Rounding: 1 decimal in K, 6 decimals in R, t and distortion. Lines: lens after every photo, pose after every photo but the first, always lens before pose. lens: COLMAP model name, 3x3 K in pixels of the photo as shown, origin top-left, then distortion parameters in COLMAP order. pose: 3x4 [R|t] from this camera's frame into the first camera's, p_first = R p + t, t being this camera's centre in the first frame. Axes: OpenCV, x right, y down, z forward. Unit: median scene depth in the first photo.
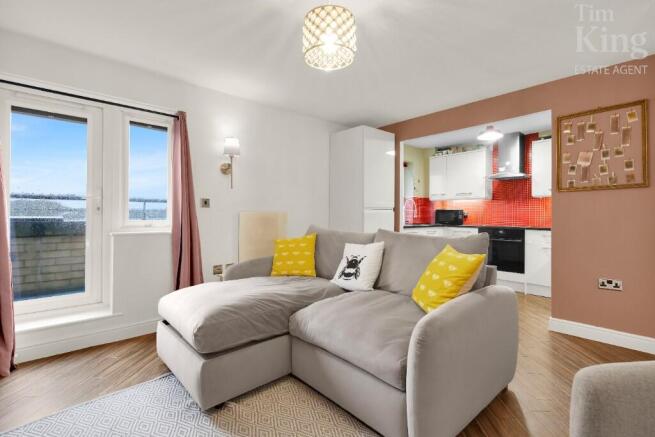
lens RADIAL K [[297.1, 0, 327.5], [0, 297.1, 218.5], [0, 0, 1]] dist [-0.000727, -0.000068]
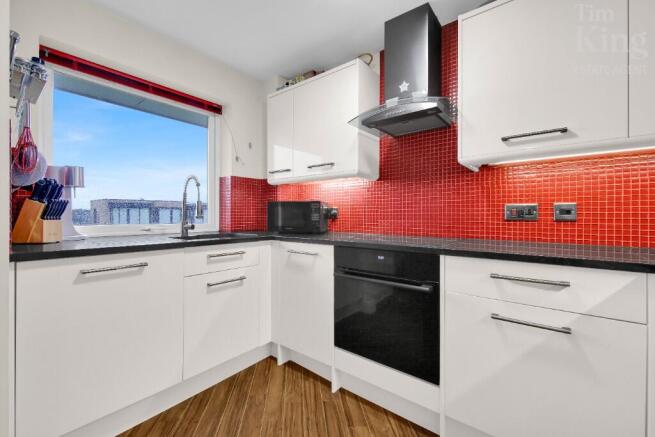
lens RADIAL K [[277.1, 0, 327.5], [0, 277.1, 218.5], [0, 0, 1]] dist [0.000629, 0.000027]
pose [[0.985297, 0.002047, 0.170841, 0.484636], [-0.001066, 0.999982, -0.005837, -0.001752], [-0.170849, 0.005569, 0.985281, 0.711956]]
